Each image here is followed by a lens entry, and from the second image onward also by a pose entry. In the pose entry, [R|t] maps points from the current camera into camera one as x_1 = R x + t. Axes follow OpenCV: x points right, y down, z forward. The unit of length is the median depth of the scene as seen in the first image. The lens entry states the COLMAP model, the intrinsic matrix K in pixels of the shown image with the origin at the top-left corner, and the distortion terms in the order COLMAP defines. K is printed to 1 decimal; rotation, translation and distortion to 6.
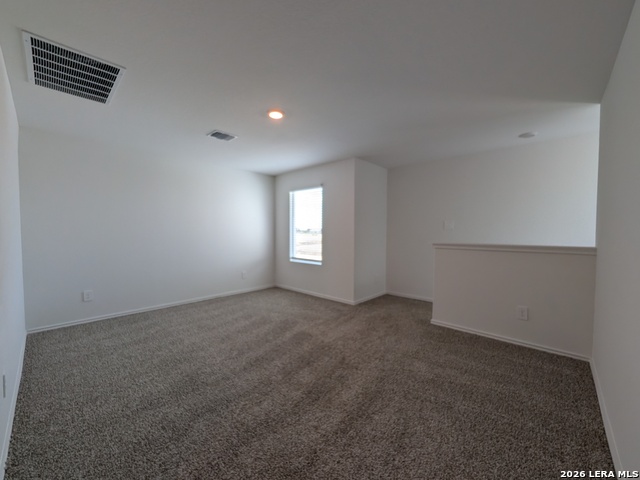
lens RADIAL K [[258.9, 0, 320.3], [0, 258.9, 240.6], [0, 0, 1]] dist [0.002930, 0.000211]
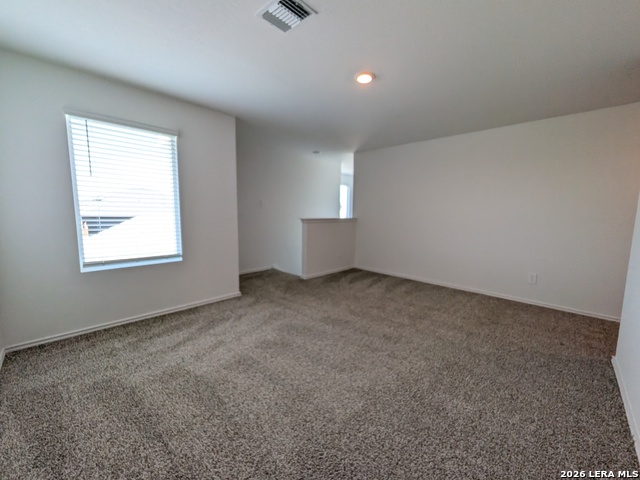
lens RADIAL K [[258.9, 0, 320.5], [0, 258.9, 239.7], [0, 0, 1]] dist [0.002930, 0.000211]
pose [[0.028384, -0.114705, 0.992994, -0.829209], [0.024631, 0.993173, 0.114022, -0.030350], [-0.999294, 0.021223, 0.031016, 0.841038]]
